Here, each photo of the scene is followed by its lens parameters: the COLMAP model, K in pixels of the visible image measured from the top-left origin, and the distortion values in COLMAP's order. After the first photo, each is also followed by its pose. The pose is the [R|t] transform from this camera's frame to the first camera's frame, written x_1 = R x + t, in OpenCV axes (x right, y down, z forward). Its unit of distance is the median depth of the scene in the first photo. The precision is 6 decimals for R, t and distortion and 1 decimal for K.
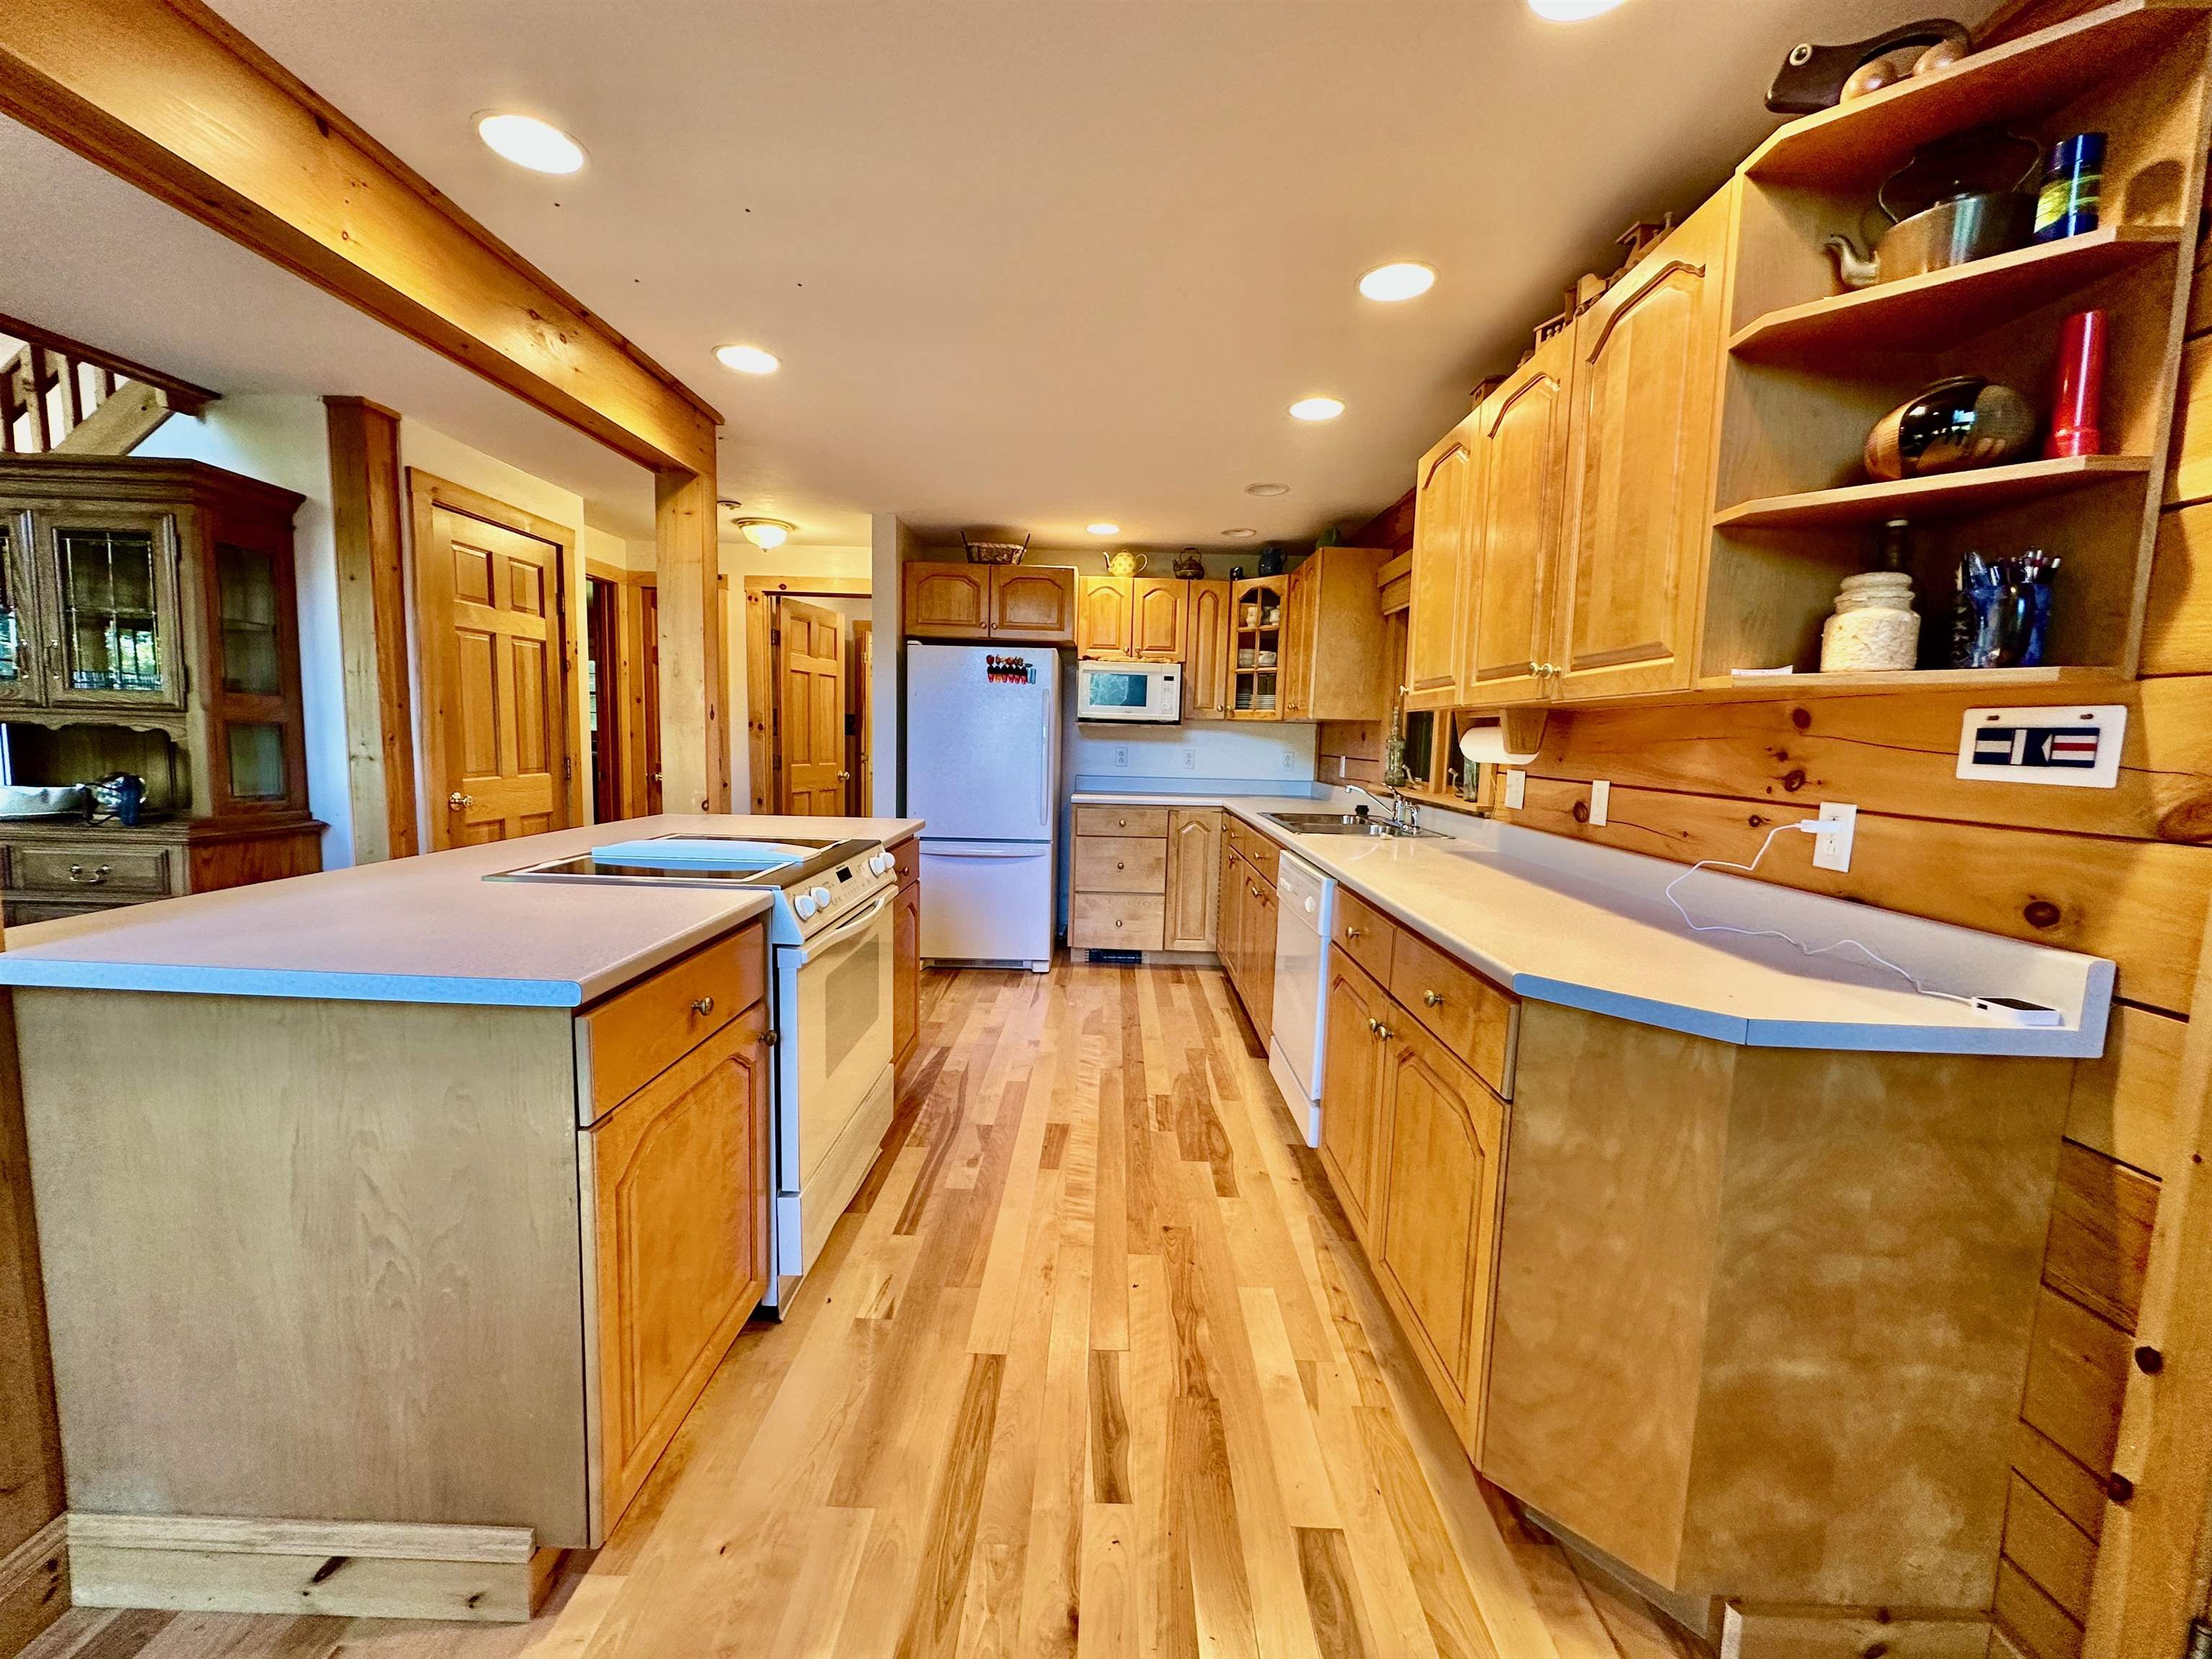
lens RADIAL K [[881.0, 0, 1104.4], [0, 881.0, 828.9], [0, 0, 1]] dist [-0.001012, 0.000178]
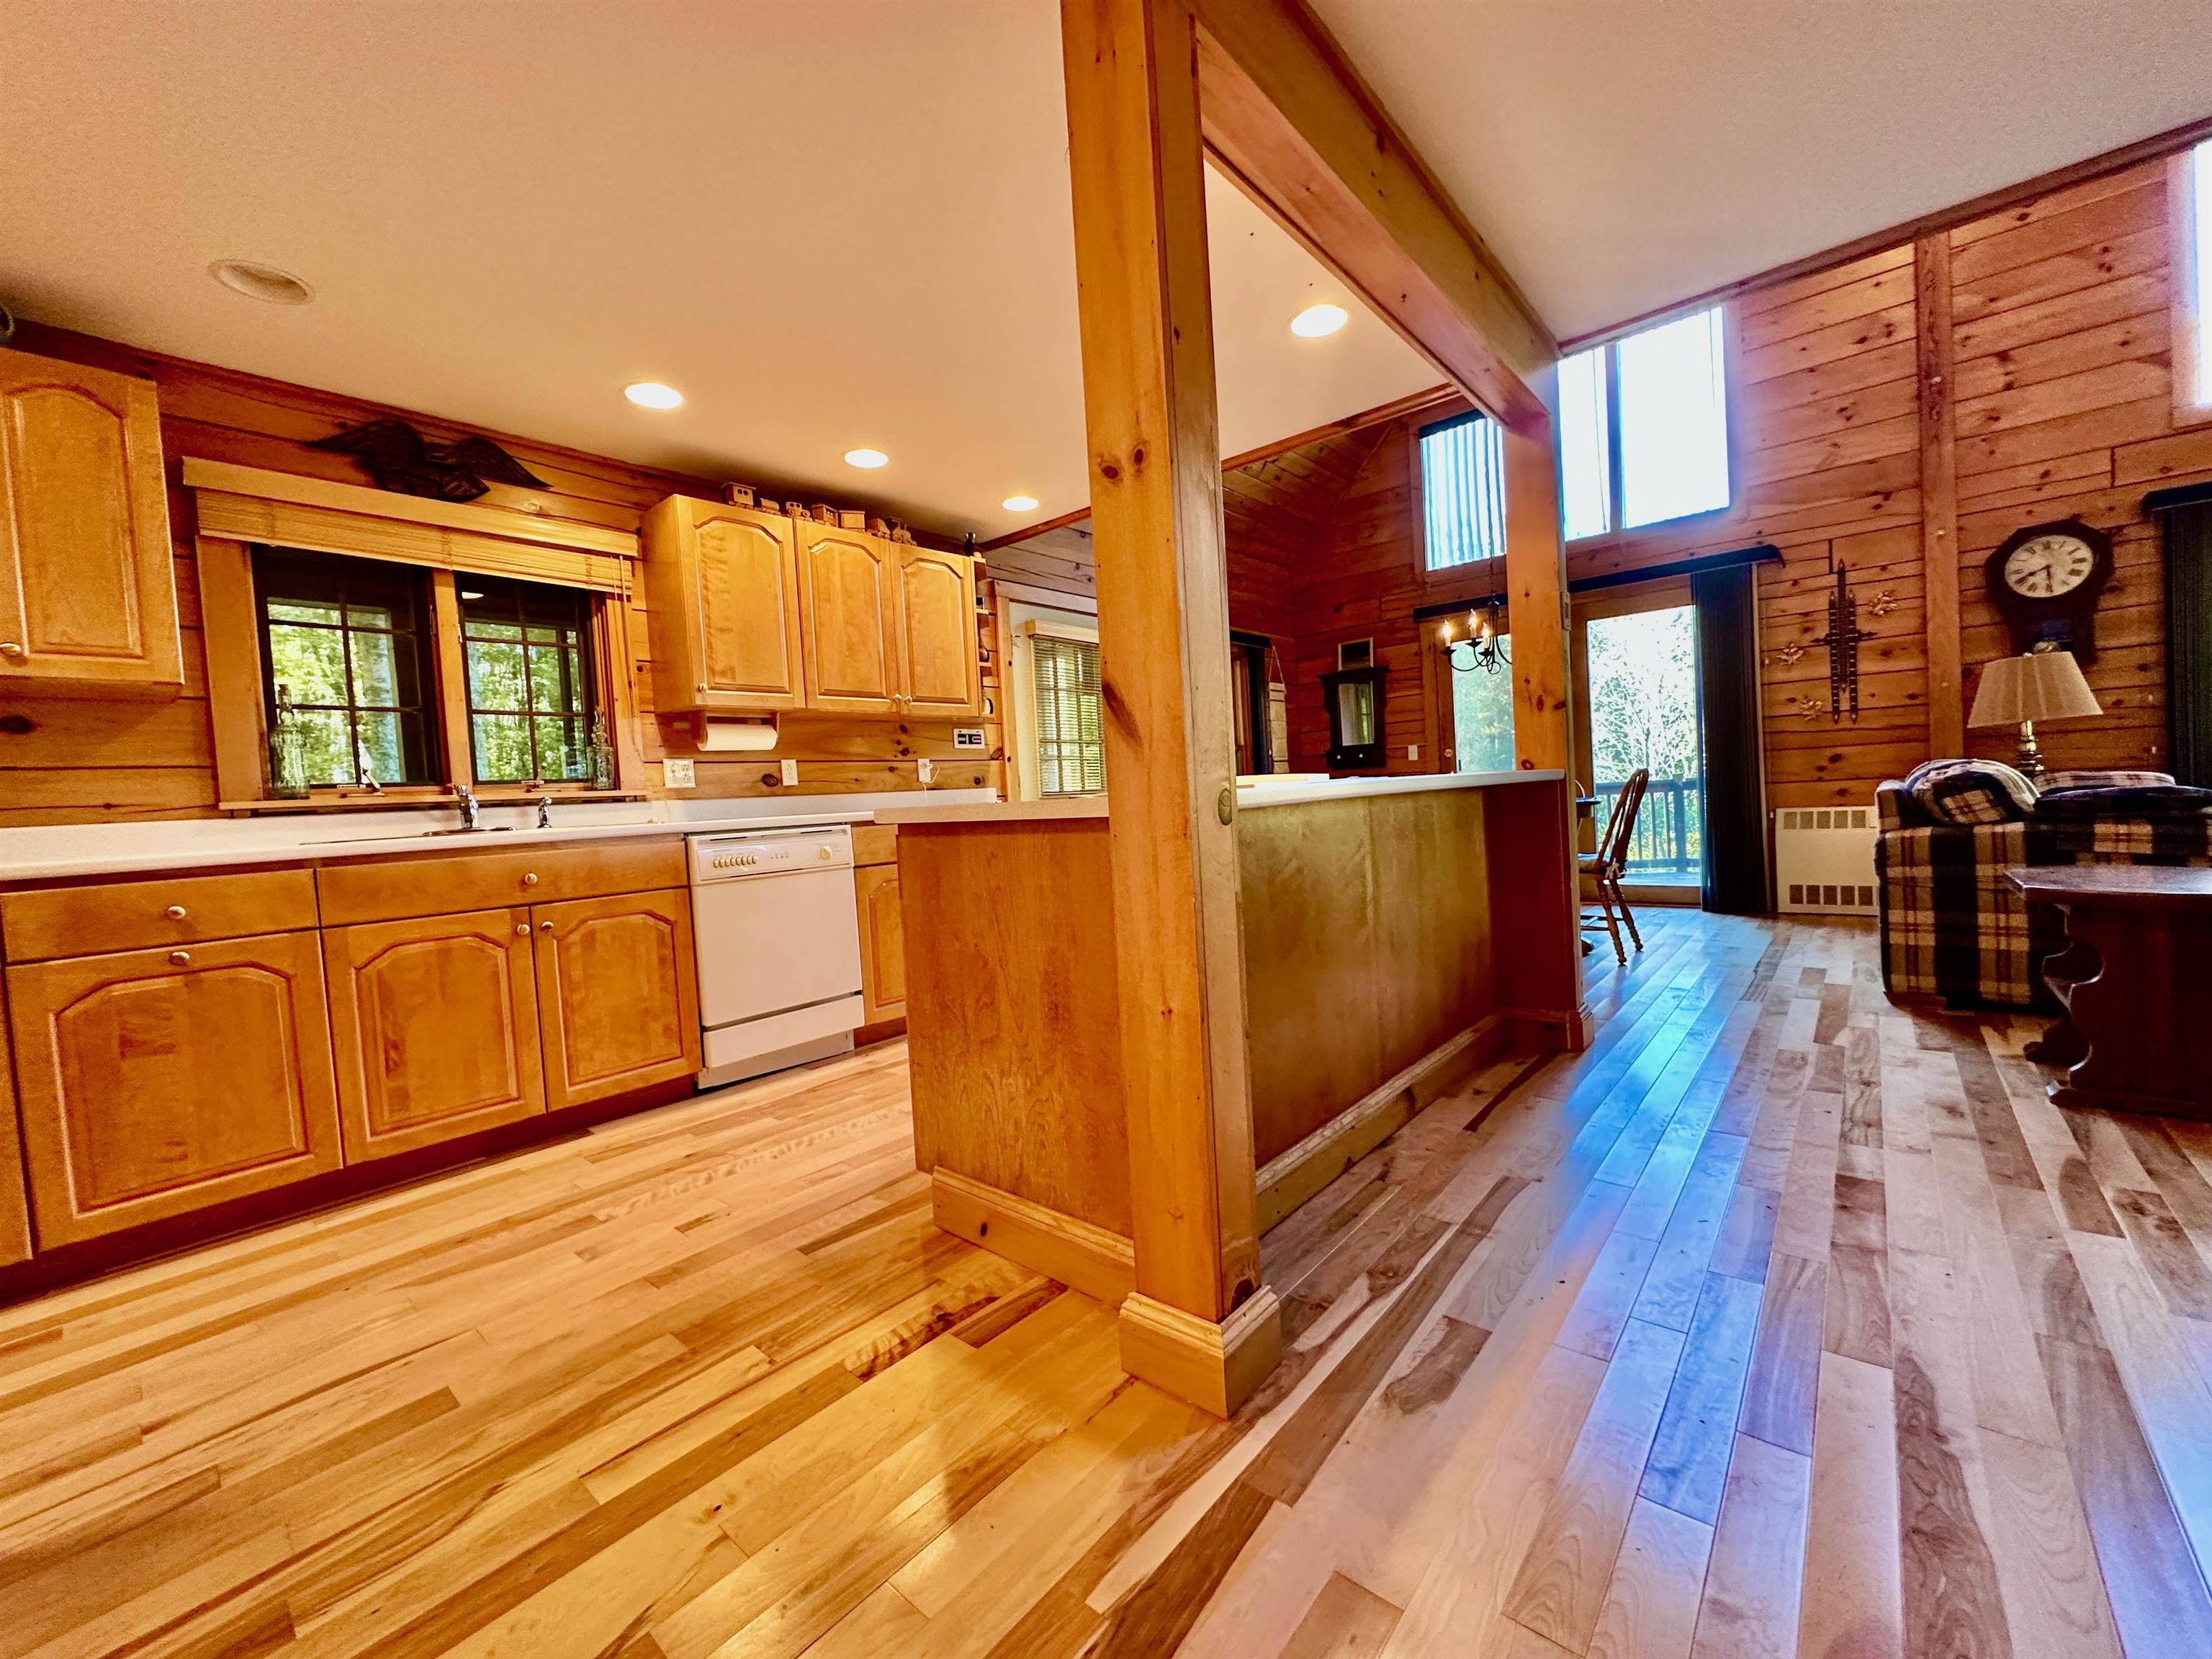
lens RADIAL K [[881.0, 0, 1104.4], [0, 881.0, 828.9], [0, 0, 1]] dist [-0.001012, 0.000178]
pose [[-0.762271, -0.007419, 0.647216, -0.853240], [0.106488, 0.984871, 0.136708, -0.075694], [-0.638438, 0.173129, -0.749948, 1.594549]]
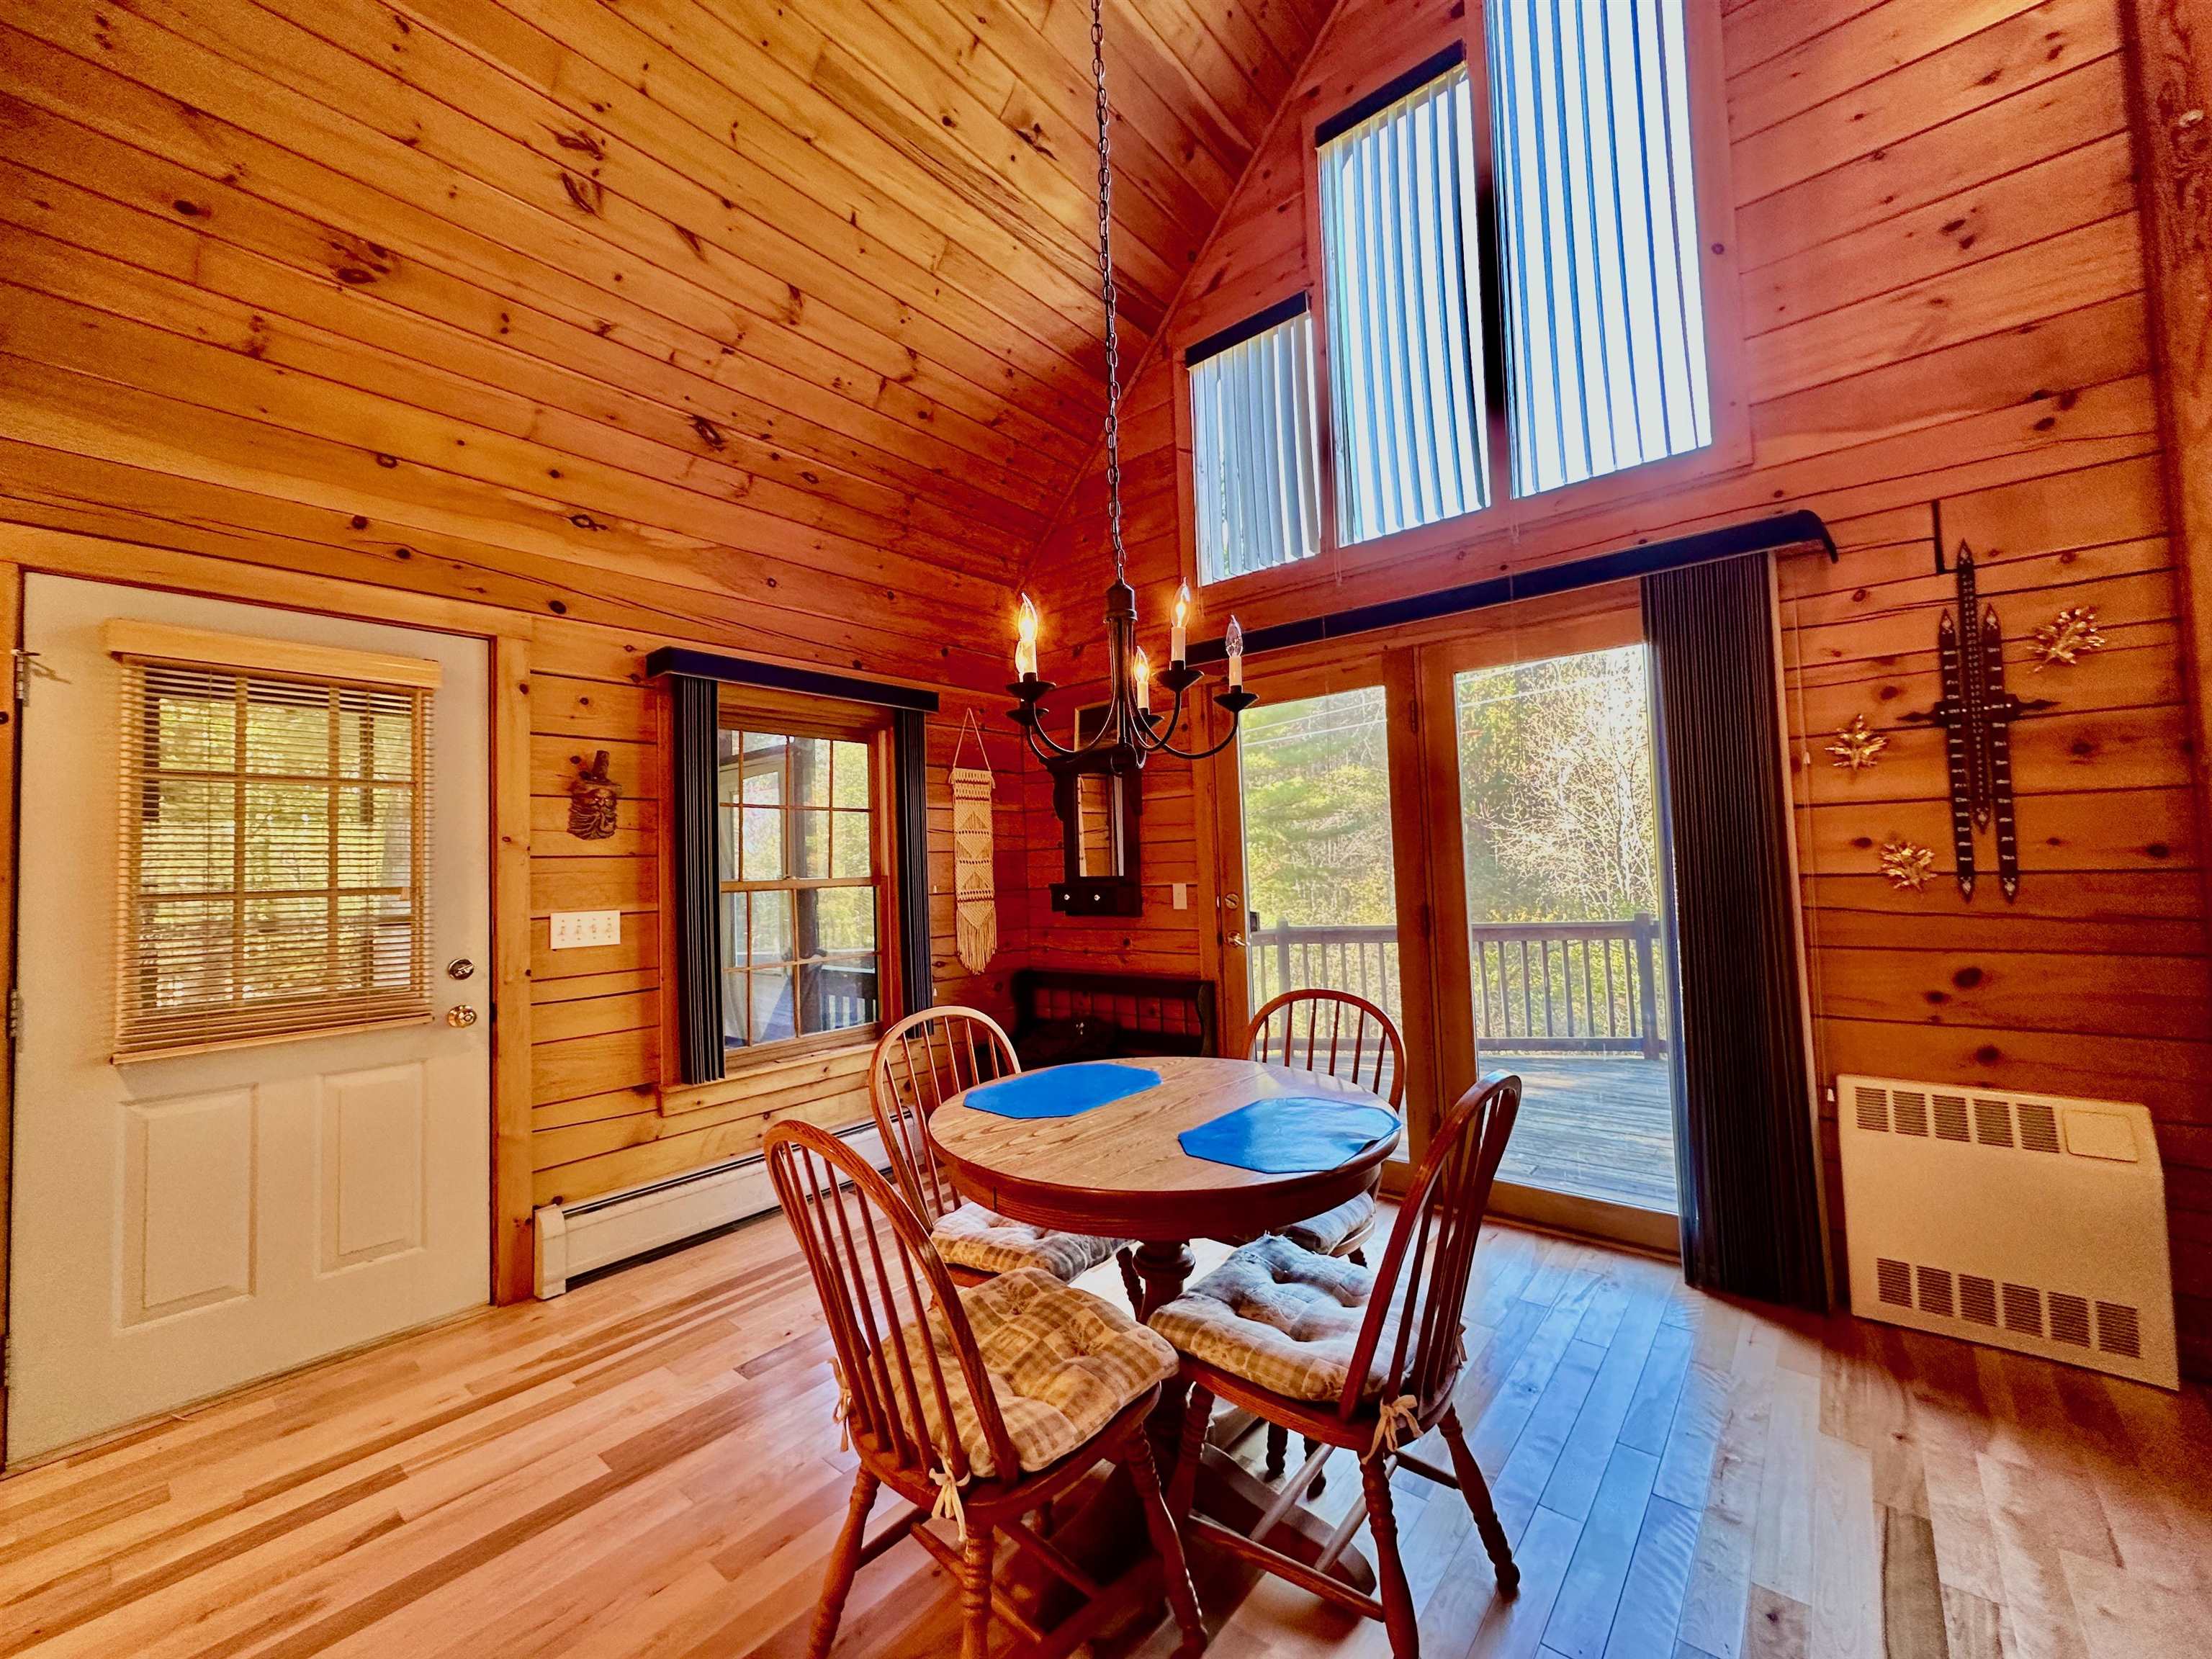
lens RADIAL K [[881.0, 0, 1104.4], [0, 881.0, 828.9], [0, 0, 1]] dist [-0.001012, 0.000178]
pose [[-0.773299, 0.025541, 0.633527, -0.721970], [0.081038, 0.994975, 0.058805, -0.058359], [-0.628842, 0.096814, -0.771482, 0.307643]]
